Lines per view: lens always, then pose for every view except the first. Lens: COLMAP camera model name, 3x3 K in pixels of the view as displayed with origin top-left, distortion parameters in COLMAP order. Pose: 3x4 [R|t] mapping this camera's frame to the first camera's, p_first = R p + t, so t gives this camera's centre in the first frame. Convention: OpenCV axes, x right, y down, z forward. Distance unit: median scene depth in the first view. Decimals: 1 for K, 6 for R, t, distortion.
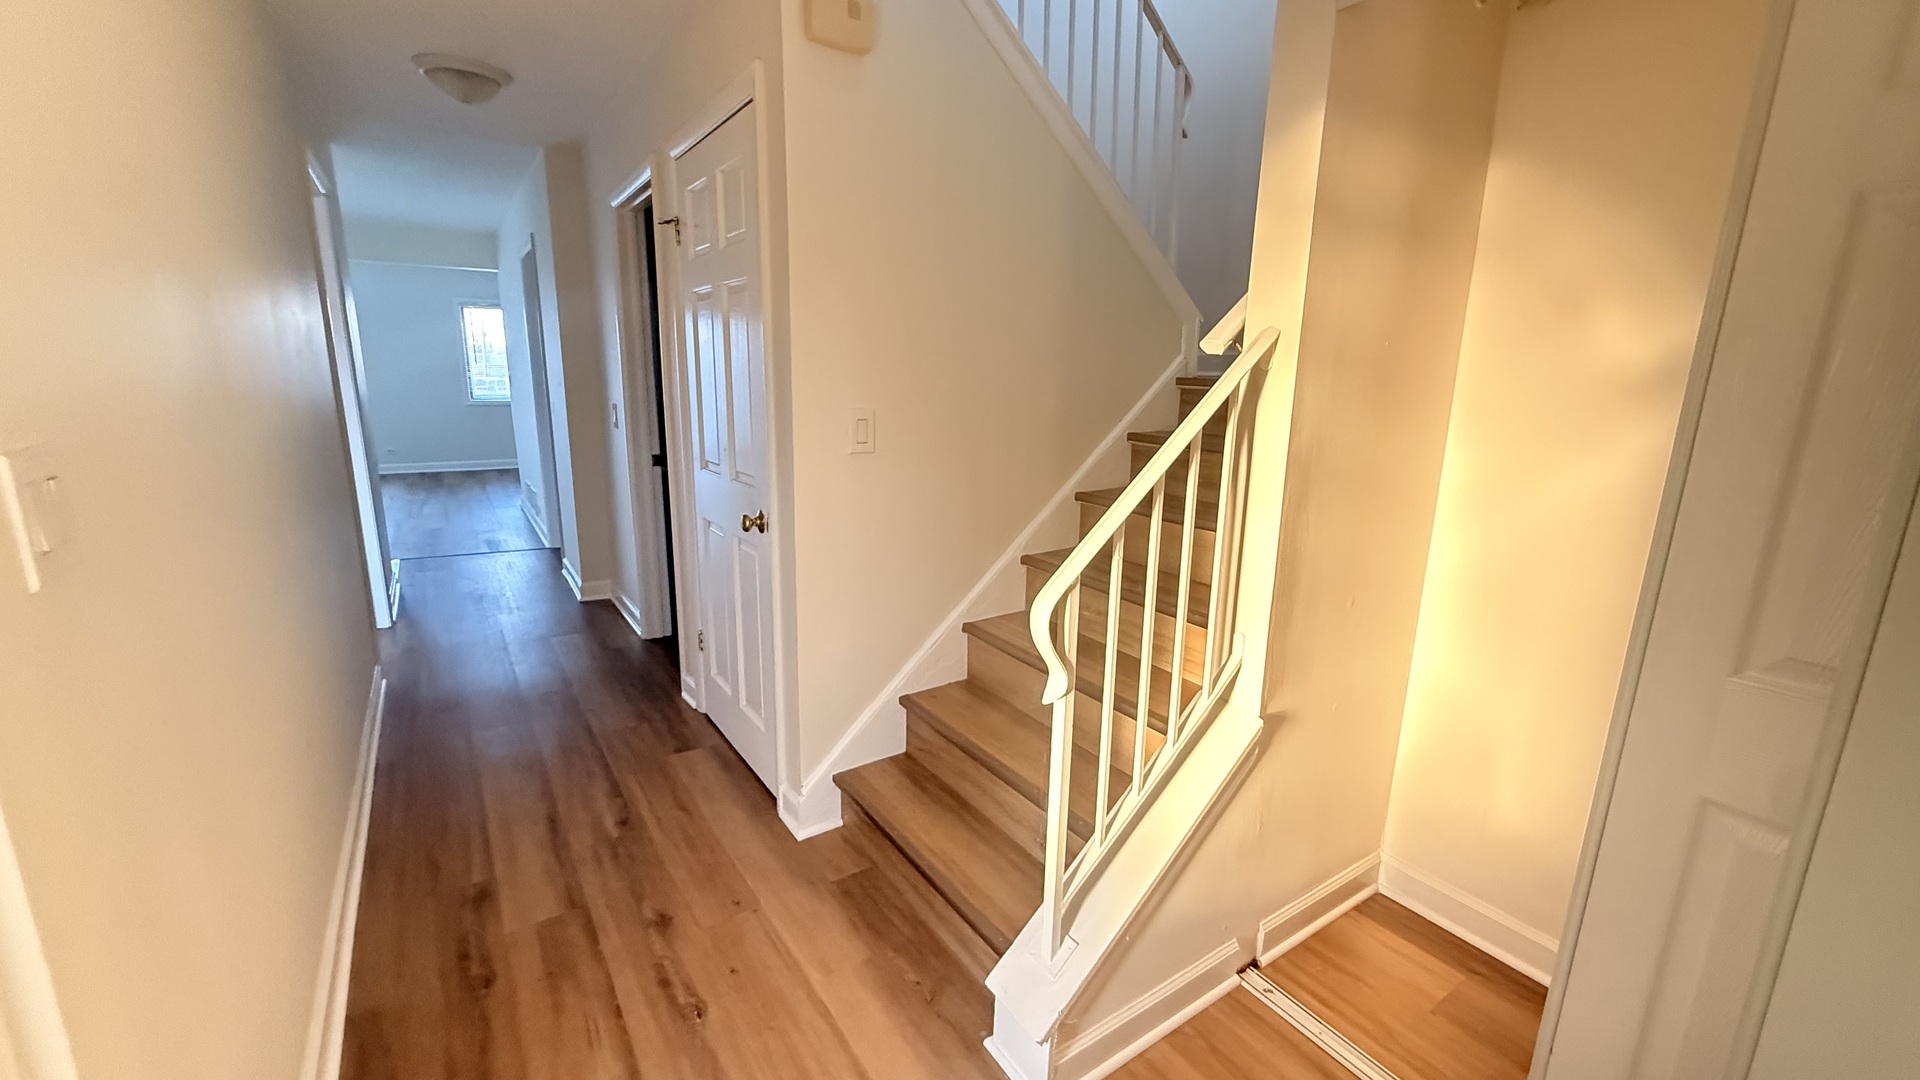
lens RADIAL K [[767.4, 0, 950.8], [0, 767.4, 534.5], [0, 0, 1]] dist [0.001177, -0.000231]
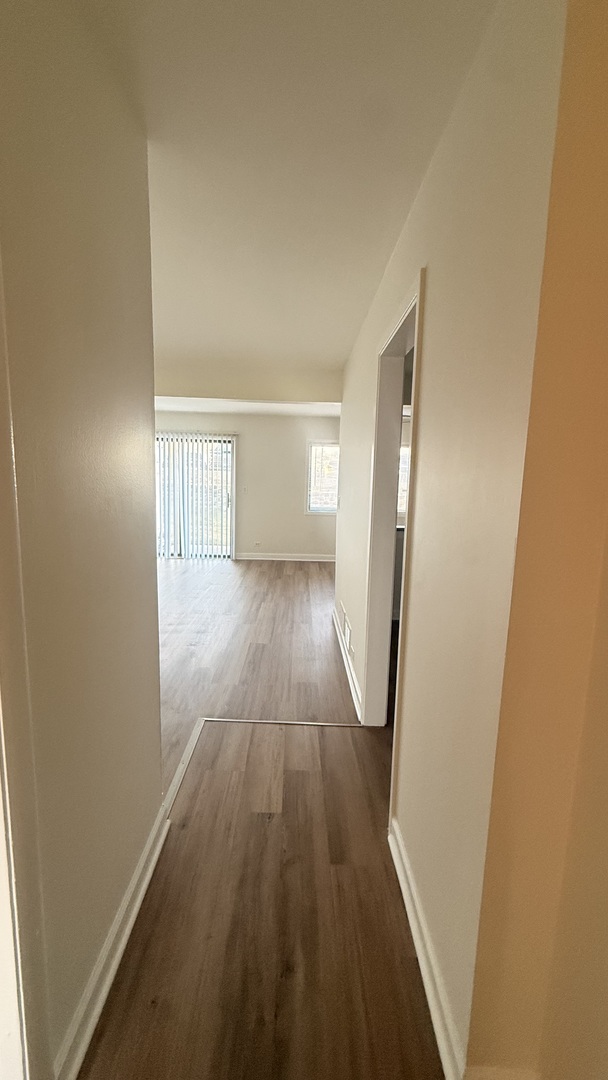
lens RADIAL K [[431.7, 0, 305.3], [0, 431.7, 532.1], [0, 0, 1]] dist [0.001177, -0.000231]
pose [[0.843544, 0.068875, -0.532626, -0.220554], [-0.125048, 0.989673, -0.070069, -0.085732], [0.522299, 0.125710, 0.843446, 0.359901]]
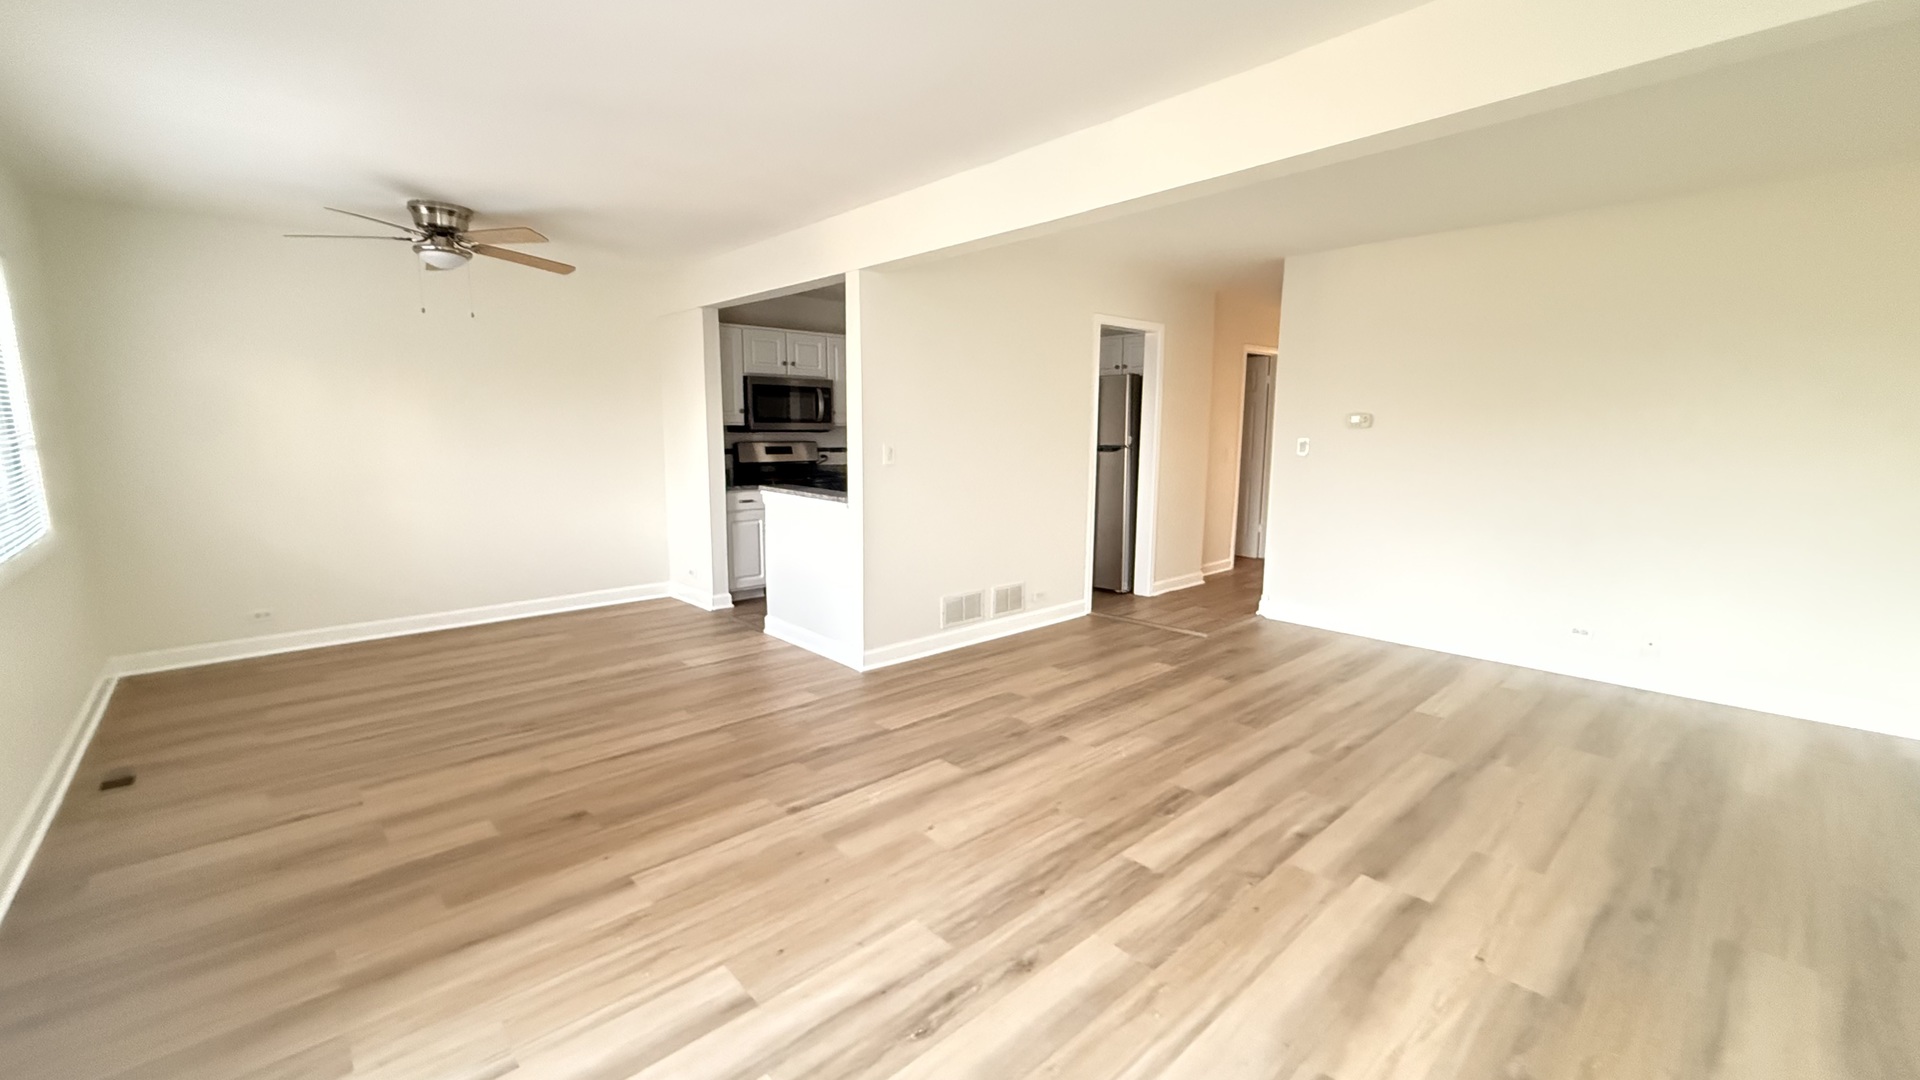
lens RADIAL K [[767.4, 0, 963.5], [0, 767.4, 541.9], [0, 0, 1]] dist [0.001177, -0.000231]
pose [[-0.166103, -0.163435, 0.972470, -0.898767], [0.203046, 0.959369, 0.195915, -0.183708], [-0.964978, 0.229998, -0.126170, 0.787123]]
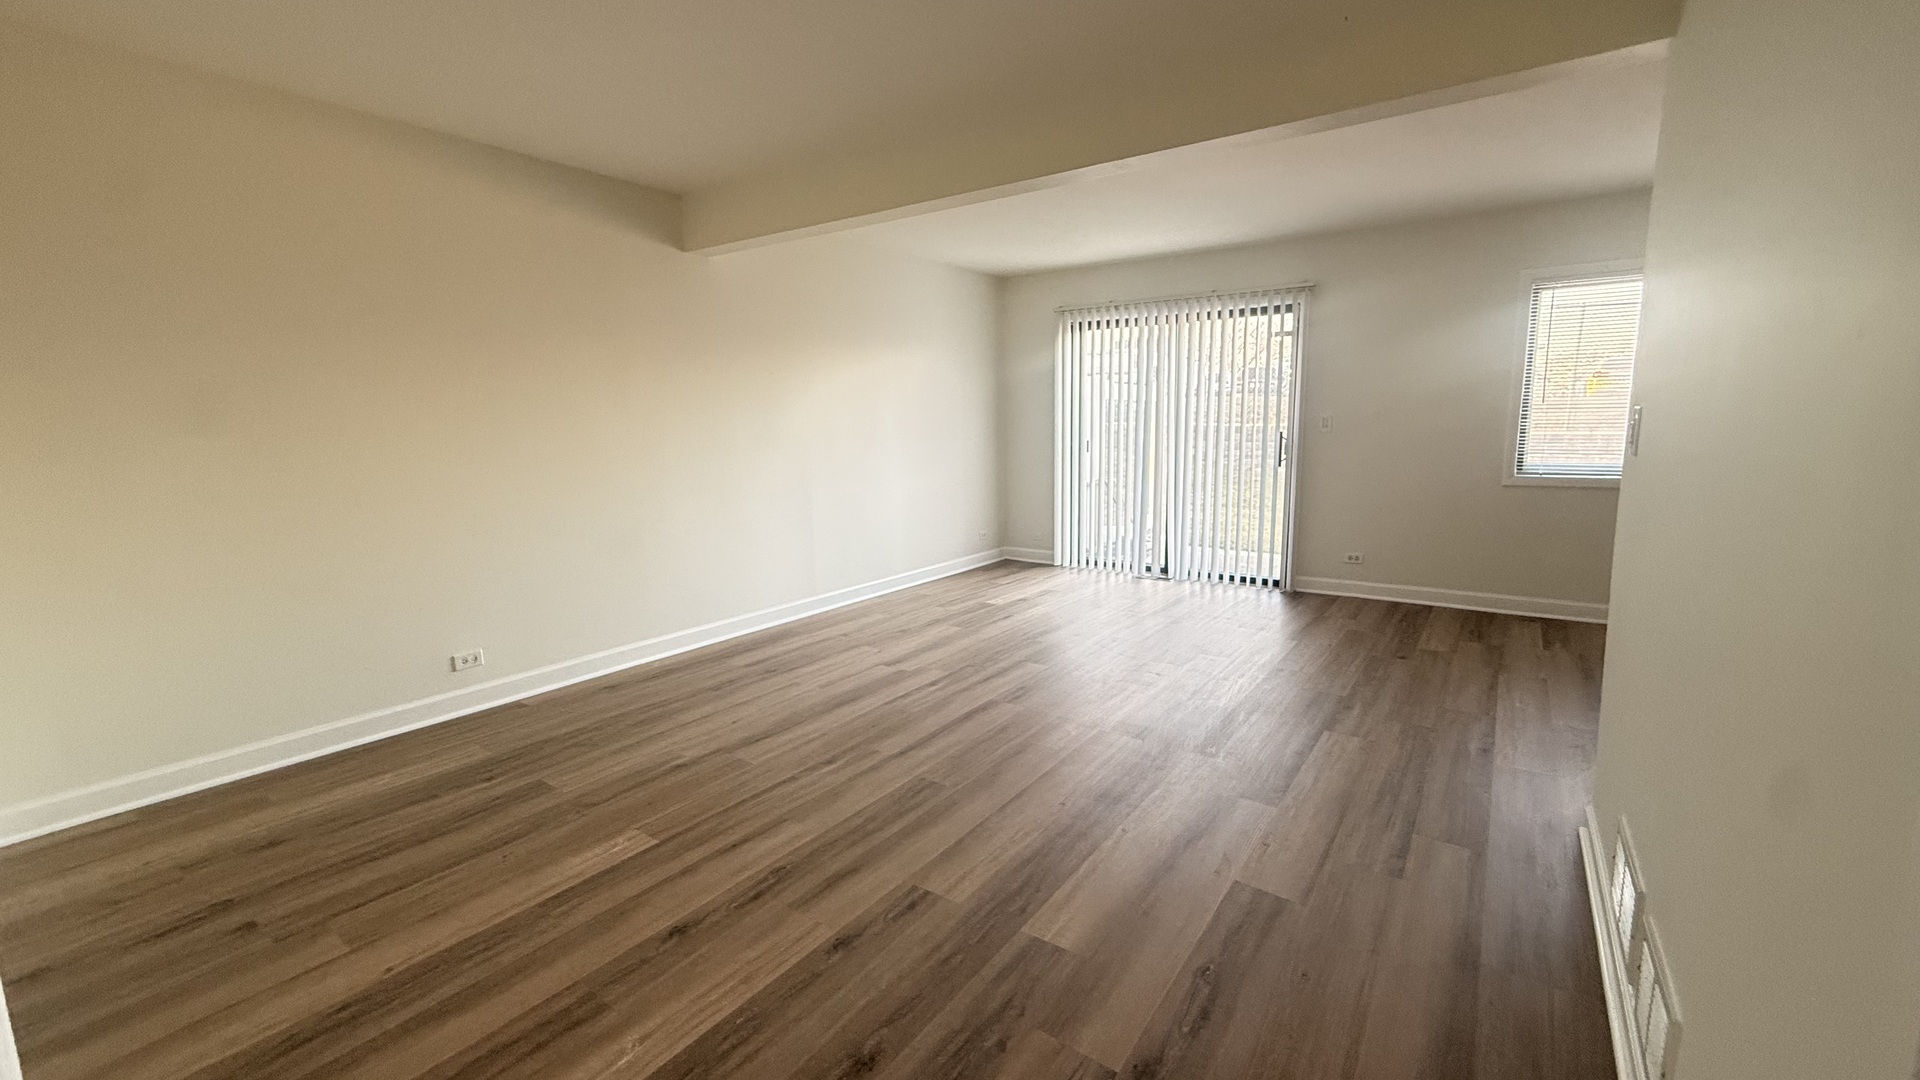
lens RADIAL K [[767.4, 0, 954.4], [0, 767.4, 531.1], [0, 0, 1]] dist [0.001177, -0.000231]
pose [[0.355444, 0.107461, -0.928500, -0.301157], [-0.177447, 0.983062, 0.045846, -0.102368], [0.917700, 0.148464, 0.368492, 0.510162]]
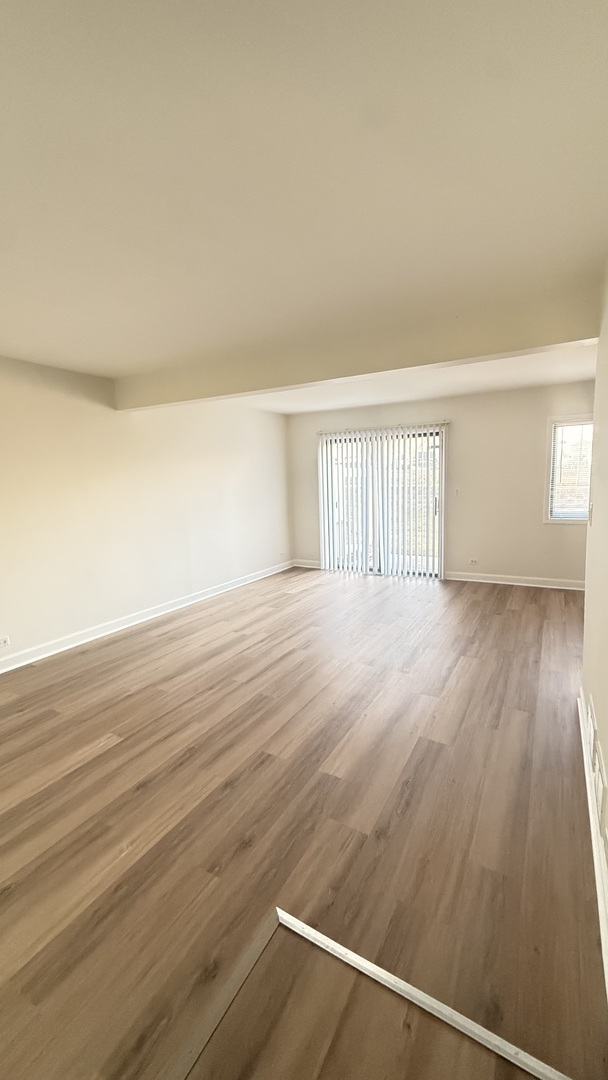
lens RADIAL K [[431.7, 0, 304.2], [0, 431.7, 535.4], [0, 0, 1]] dist [0.001177, -0.000231]
pose [[0.448950, 0.080047, -0.889964, -0.279985], [-0.149063, 0.988732, 0.013734, -0.118575], [0.881036, 0.126495, 0.455824, 0.489214]]
